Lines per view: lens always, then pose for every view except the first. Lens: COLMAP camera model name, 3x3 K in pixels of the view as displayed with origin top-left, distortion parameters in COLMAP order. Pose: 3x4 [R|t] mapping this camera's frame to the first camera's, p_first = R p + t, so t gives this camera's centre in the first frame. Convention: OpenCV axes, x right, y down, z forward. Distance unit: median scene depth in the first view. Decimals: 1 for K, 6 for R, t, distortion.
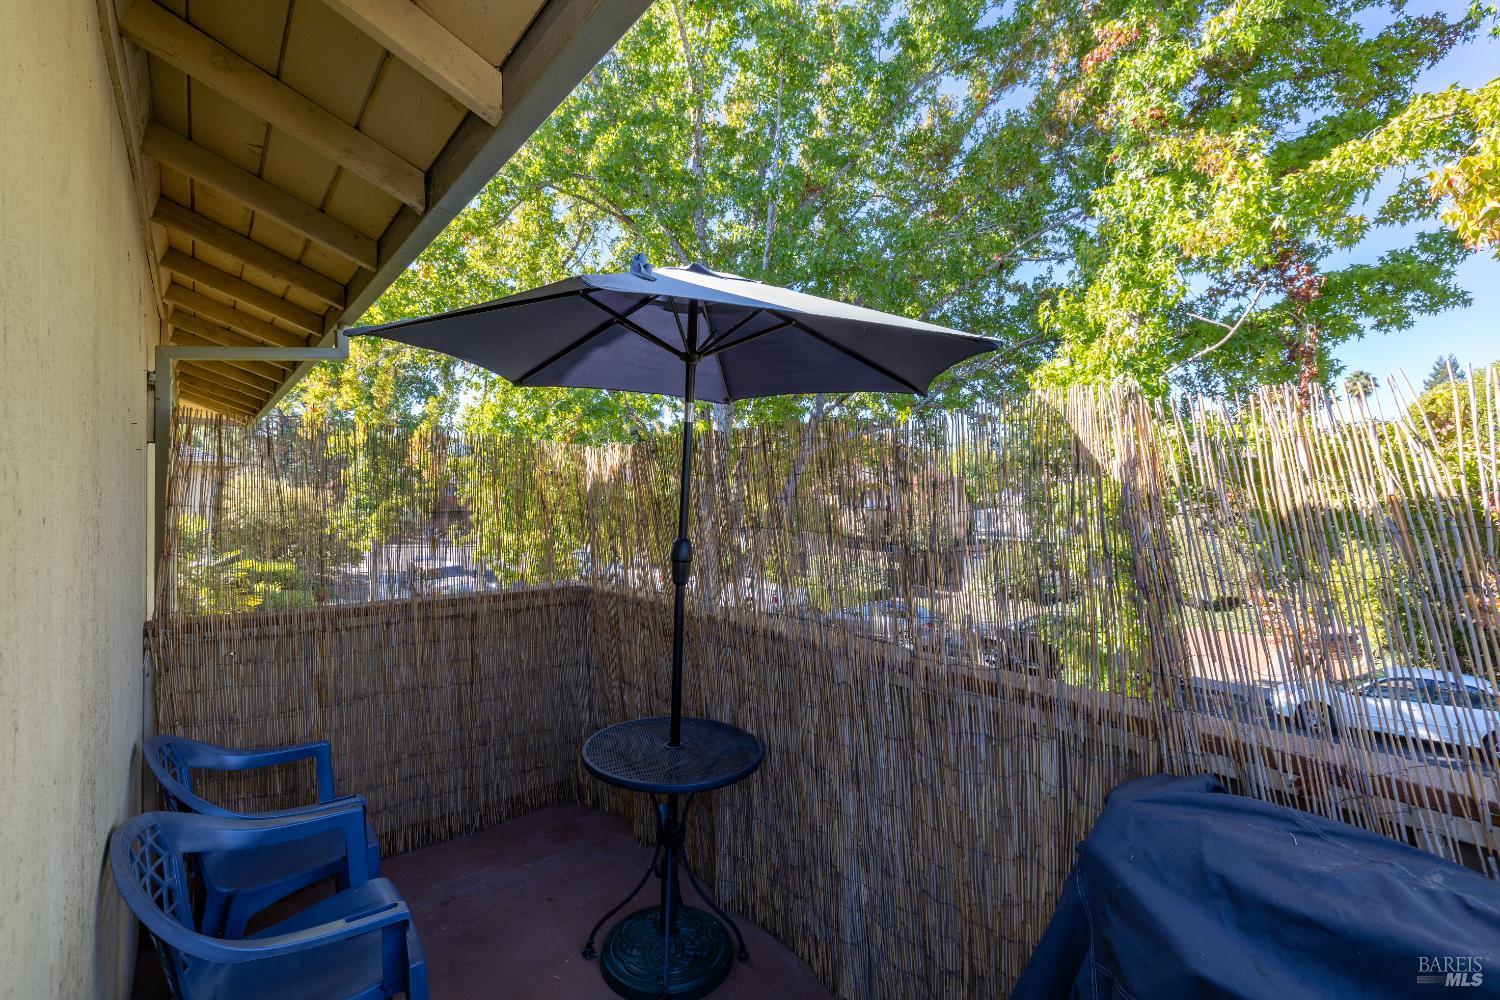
lens RADIAL K [[636.8, 0, 745.3], [0, 636.8, 497.0], [0, 0, 1]] dist [0.001221, 0.000101]
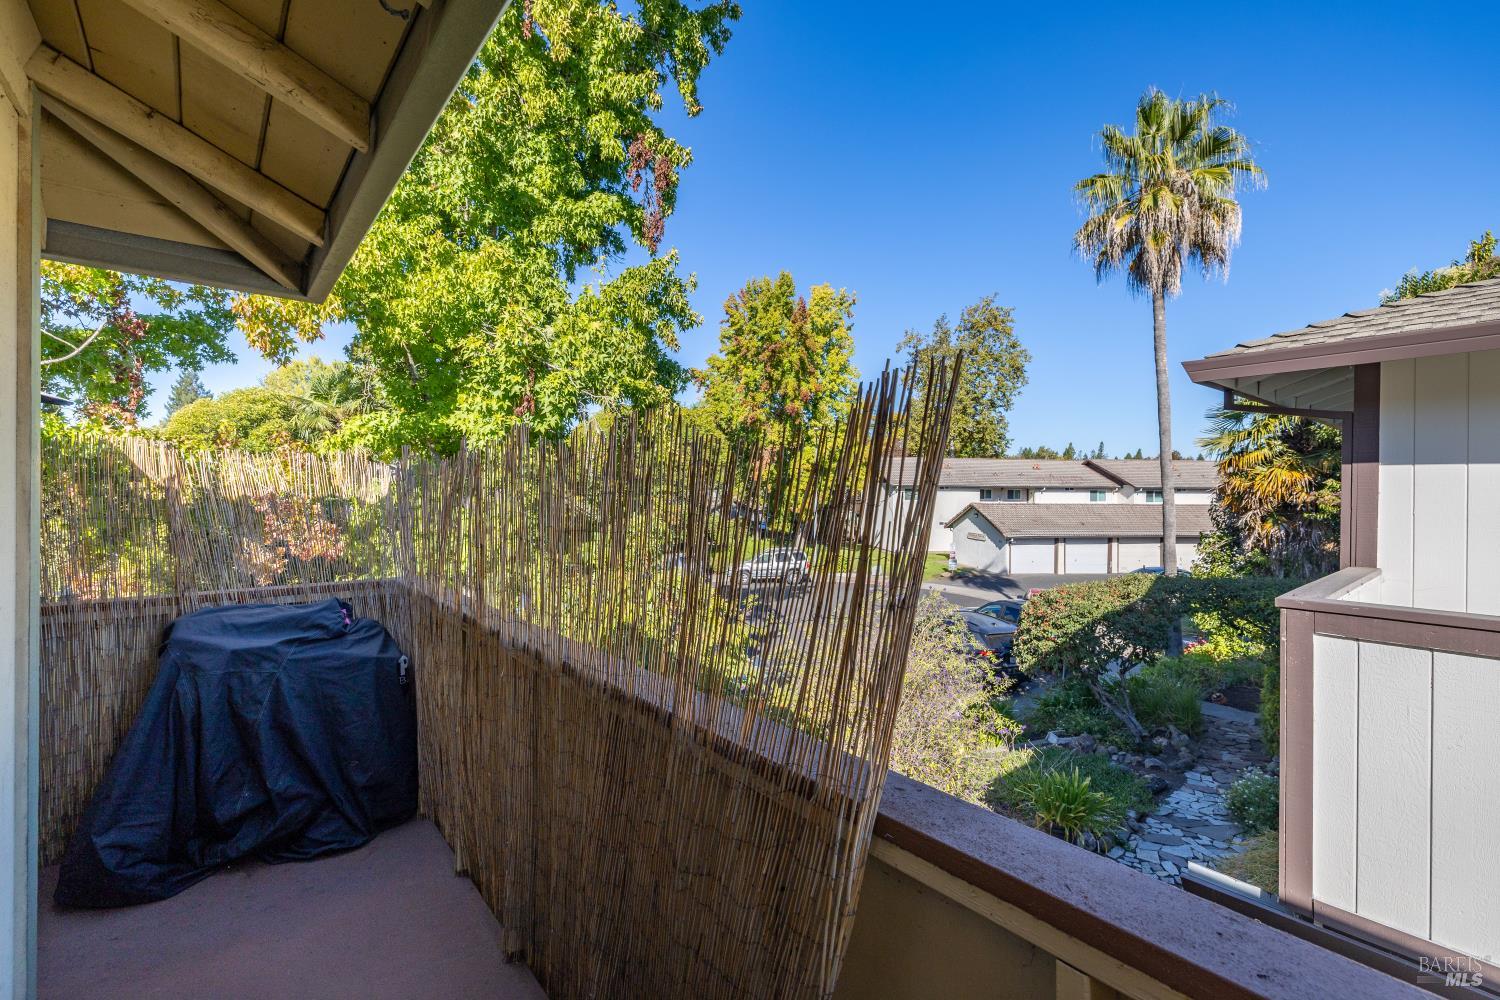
lens RADIAL K [[636.8, 0, 749.4], [0, 636.8, 496.2], [0, 0, 1]] dist [0.001221, 0.000101]
pose [[0.013566, -0.006074, 0.999890, -0.596759], [-0.004947, 0.999969, 0.006142, -0.006195], [-0.999896, -0.005030, 0.013535, -0.391598]]
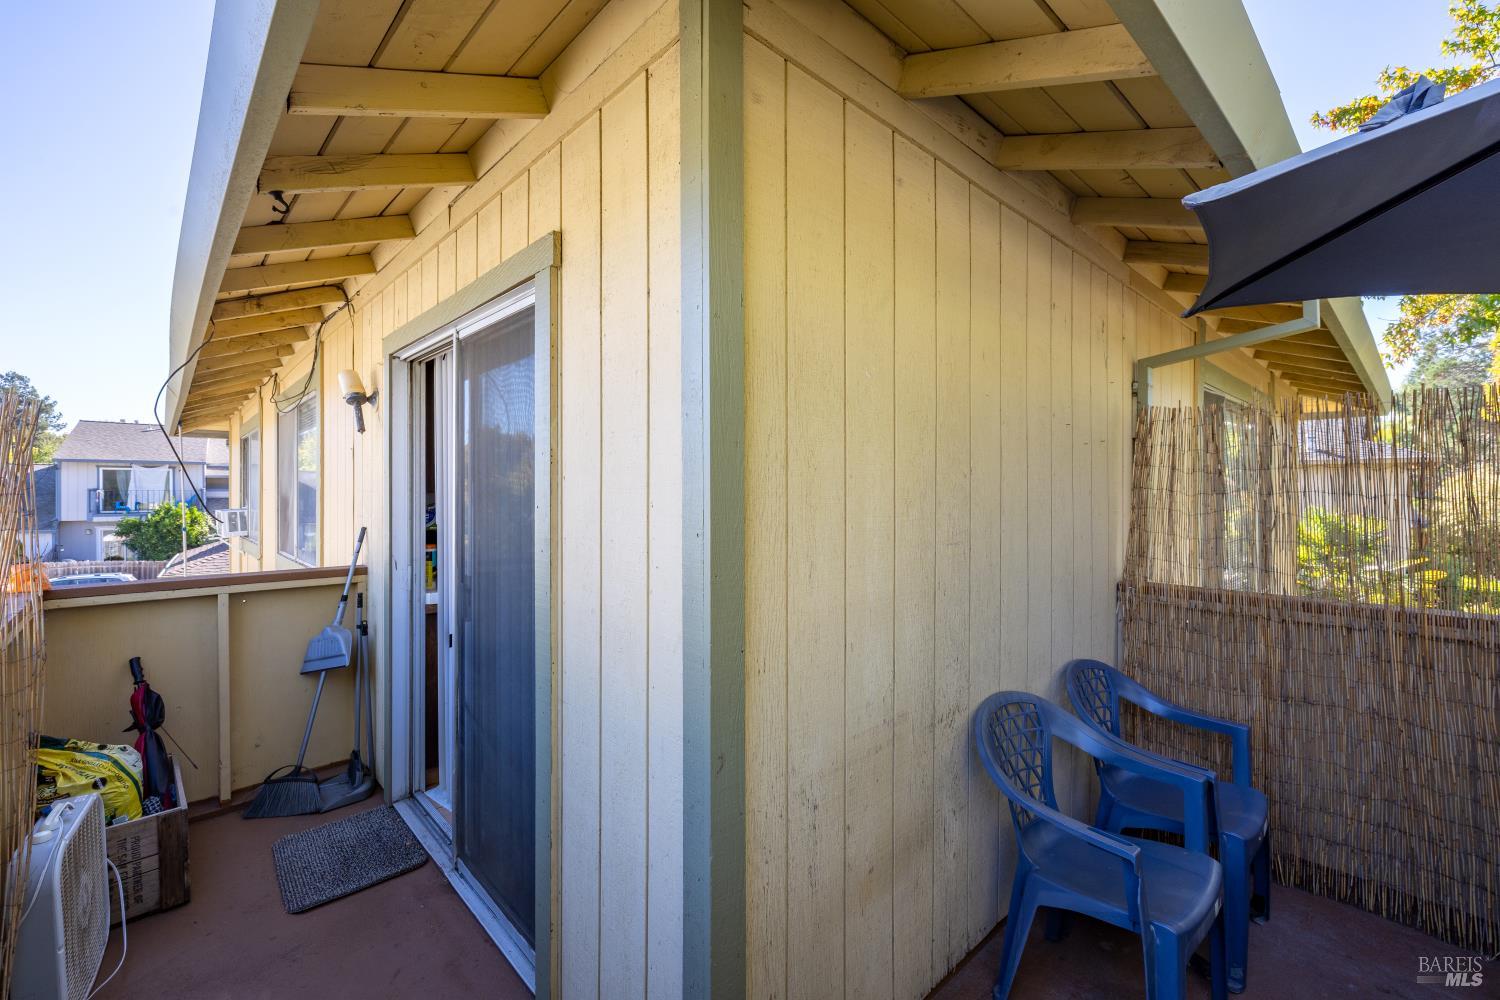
lens RADIAL K [[636.8, 0, 746.0], [0, 636.8, 494.9], [0, 0, 1]] dist [0.001221, 0.000101]
pose [[0.025734, 0.006988, -0.999644, 0.271841], [0.006000, 0.999956, 0.007145, 0.011004], [0.999651, -0.006182, 0.025691, 0.184334]]
